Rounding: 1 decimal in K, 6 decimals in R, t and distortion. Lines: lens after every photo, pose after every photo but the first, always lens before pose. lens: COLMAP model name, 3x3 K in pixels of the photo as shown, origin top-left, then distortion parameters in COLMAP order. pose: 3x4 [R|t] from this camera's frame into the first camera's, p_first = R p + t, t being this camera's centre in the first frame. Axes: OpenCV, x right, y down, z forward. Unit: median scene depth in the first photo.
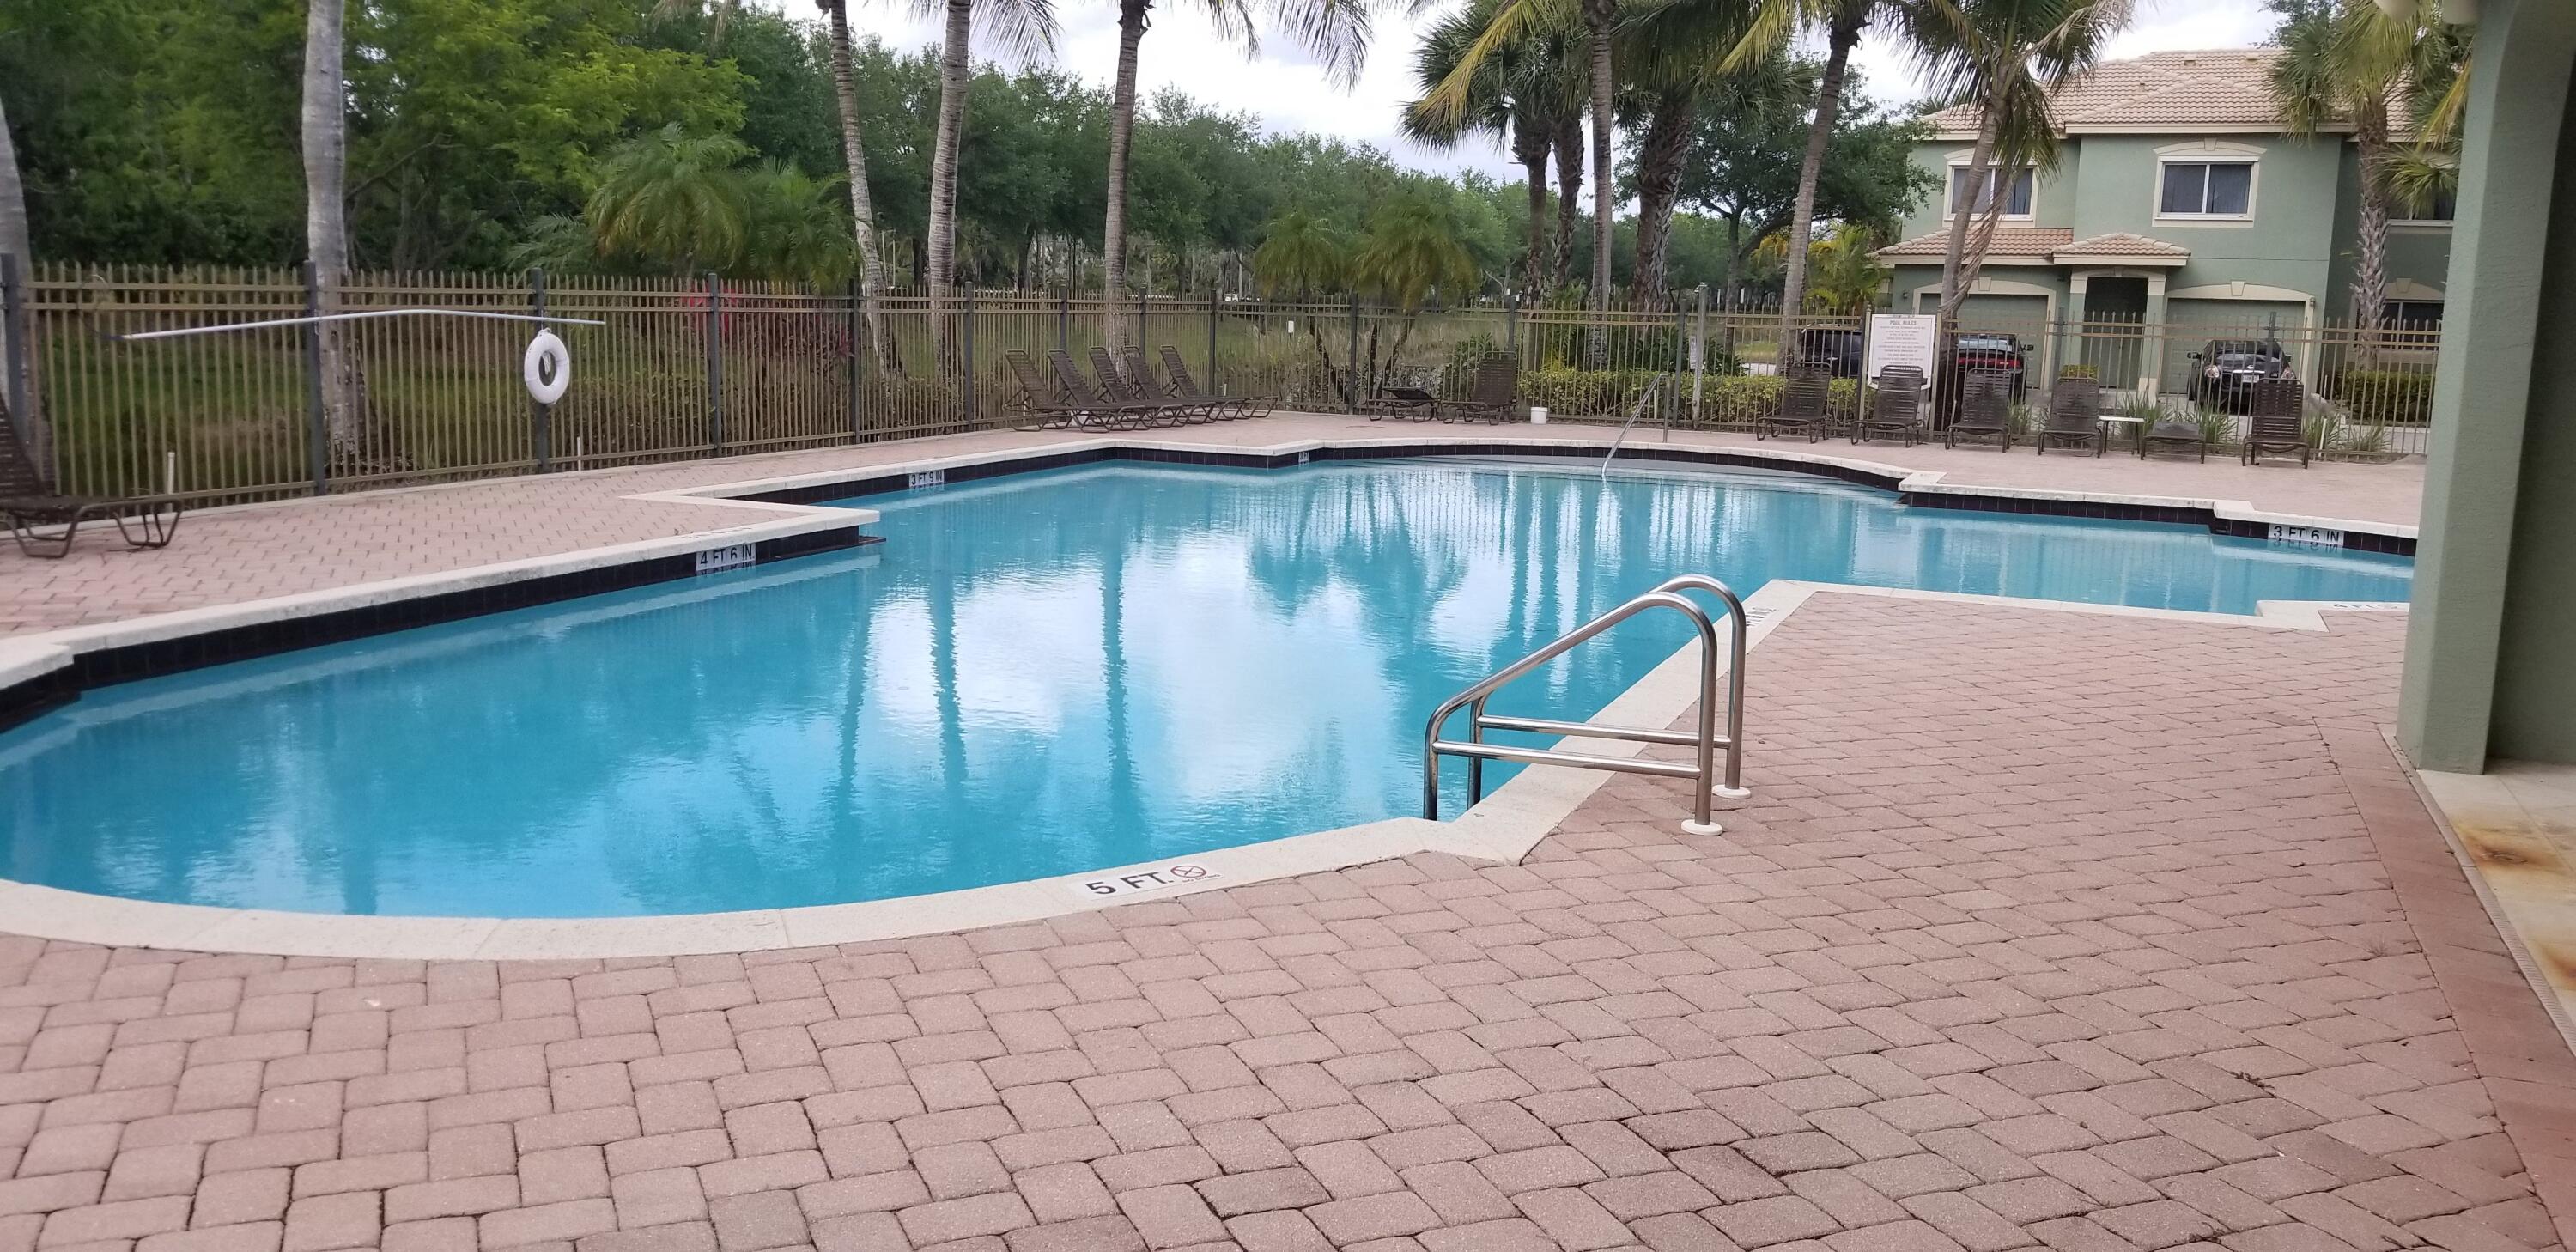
lens RADIAL K [[1998.8, 0, 1241.6], [0, 1998.8, 593.3], [0, 0, 1]] dist [0.096924, -0.164993]
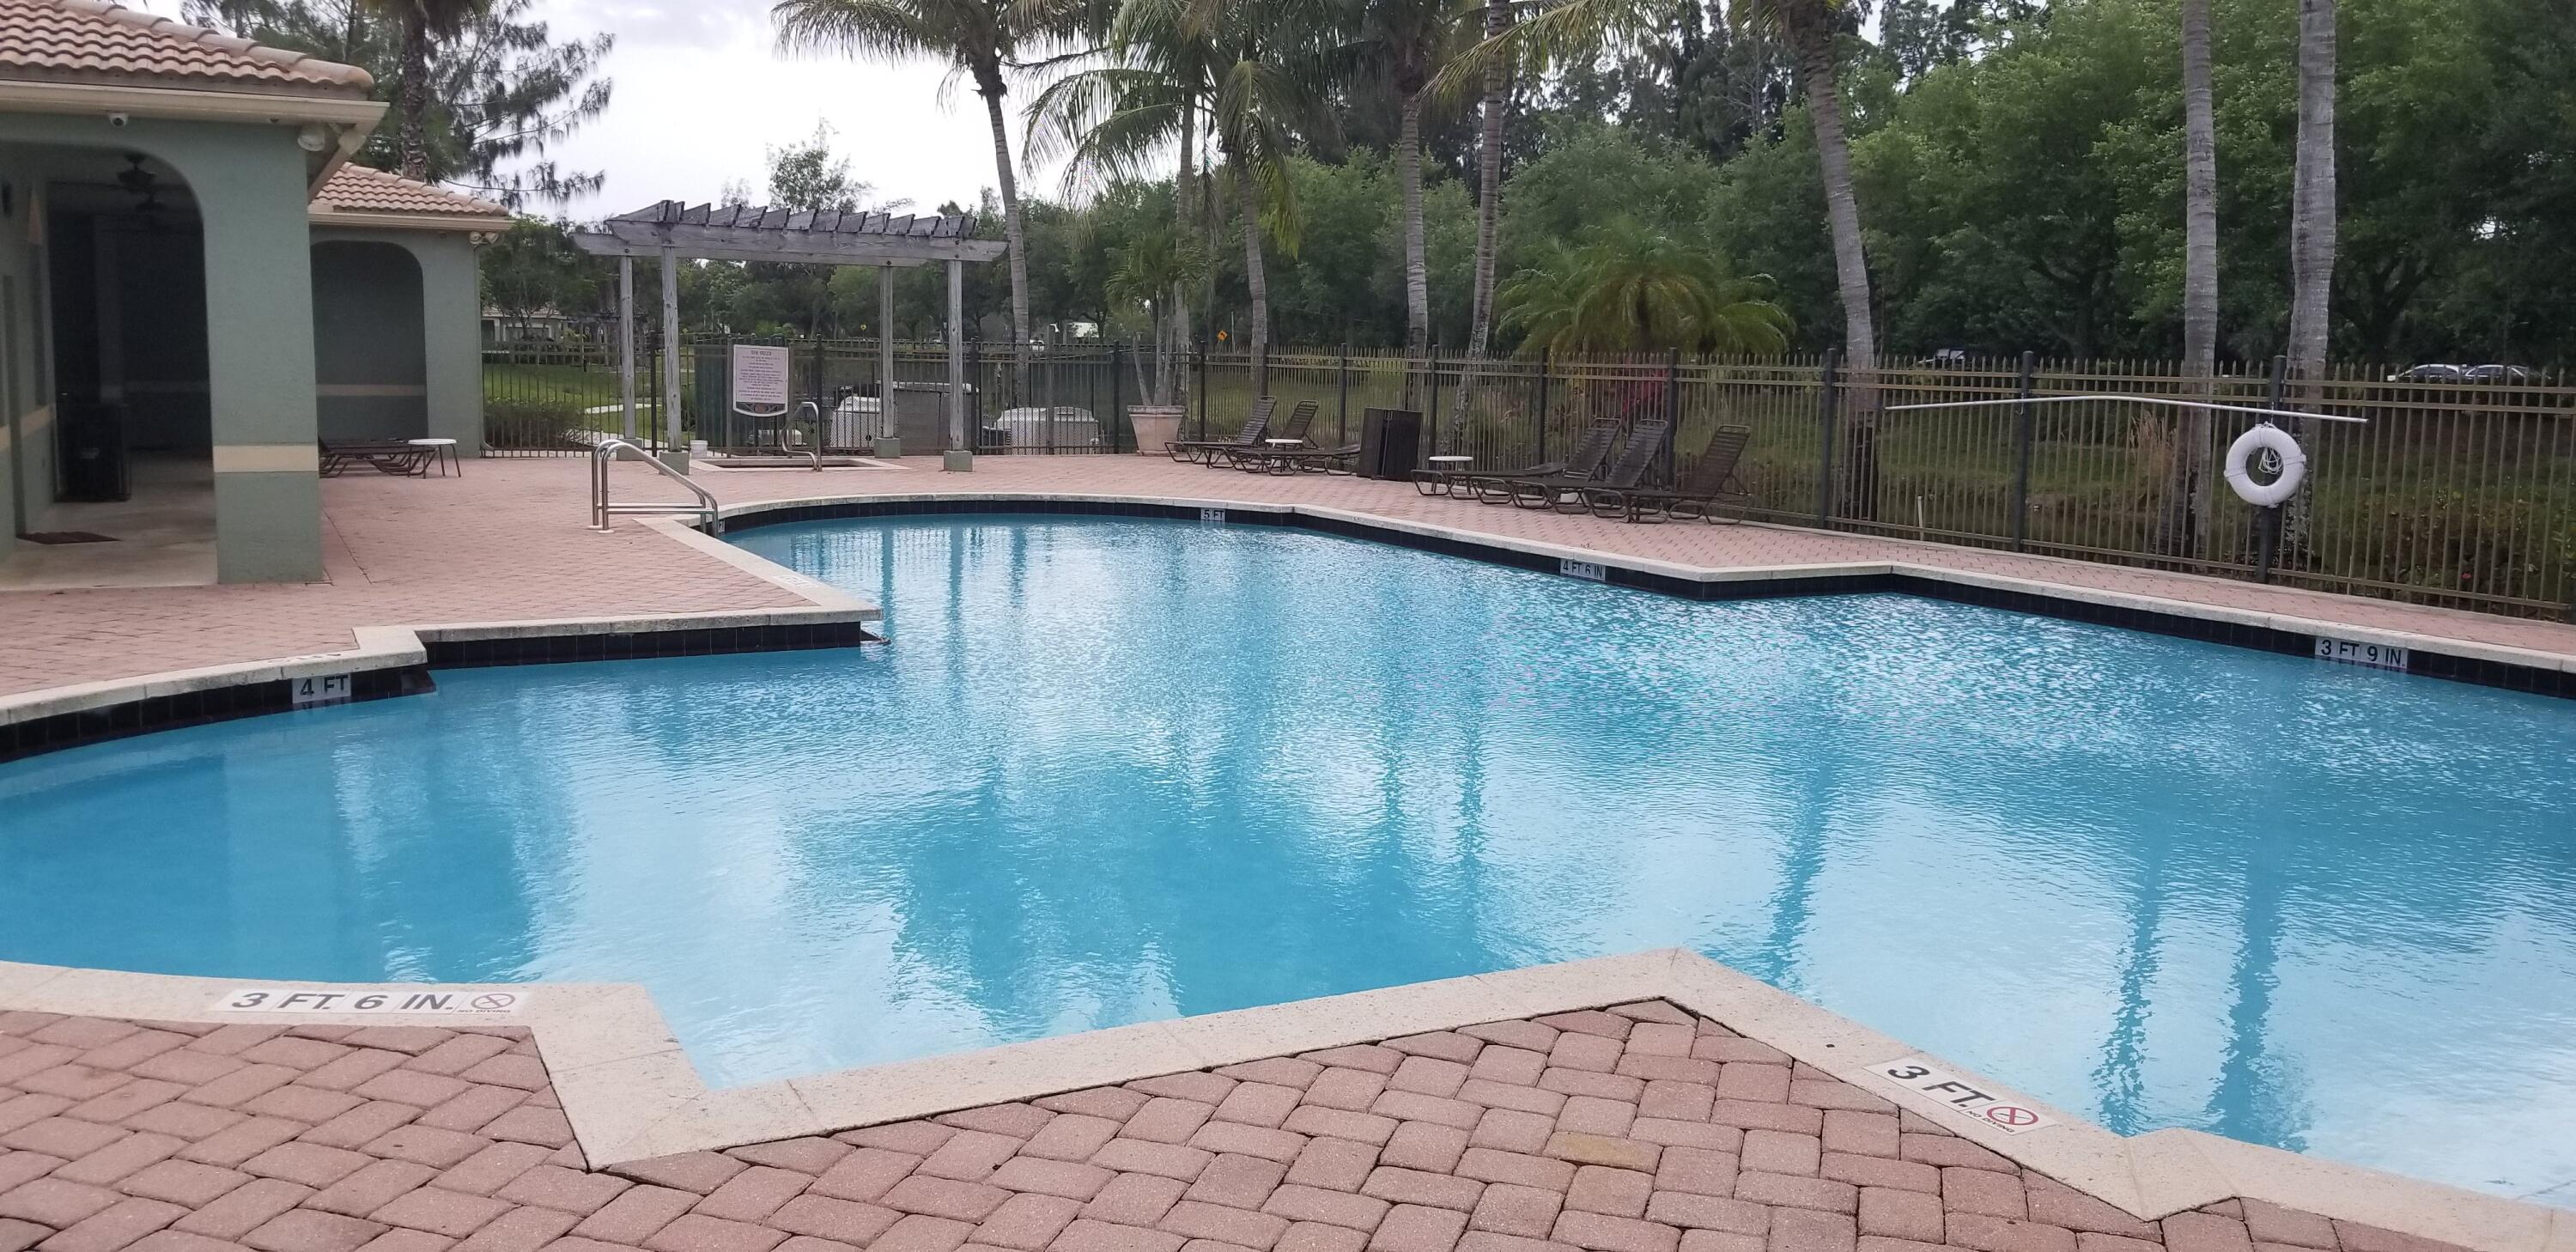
lens RADIAL K [[1998.8, 0, 1241.6], [0, 1998.8, 593.3], [0, 0, 1]] dist [0.096924, -0.164993]
pose [[-0.633619, 0.062847, -0.771088, 0.652376], [-0.146609, 0.968881, 0.199439, -0.170844], [0.759626, 0.239417, -0.604687, 1.220728]]
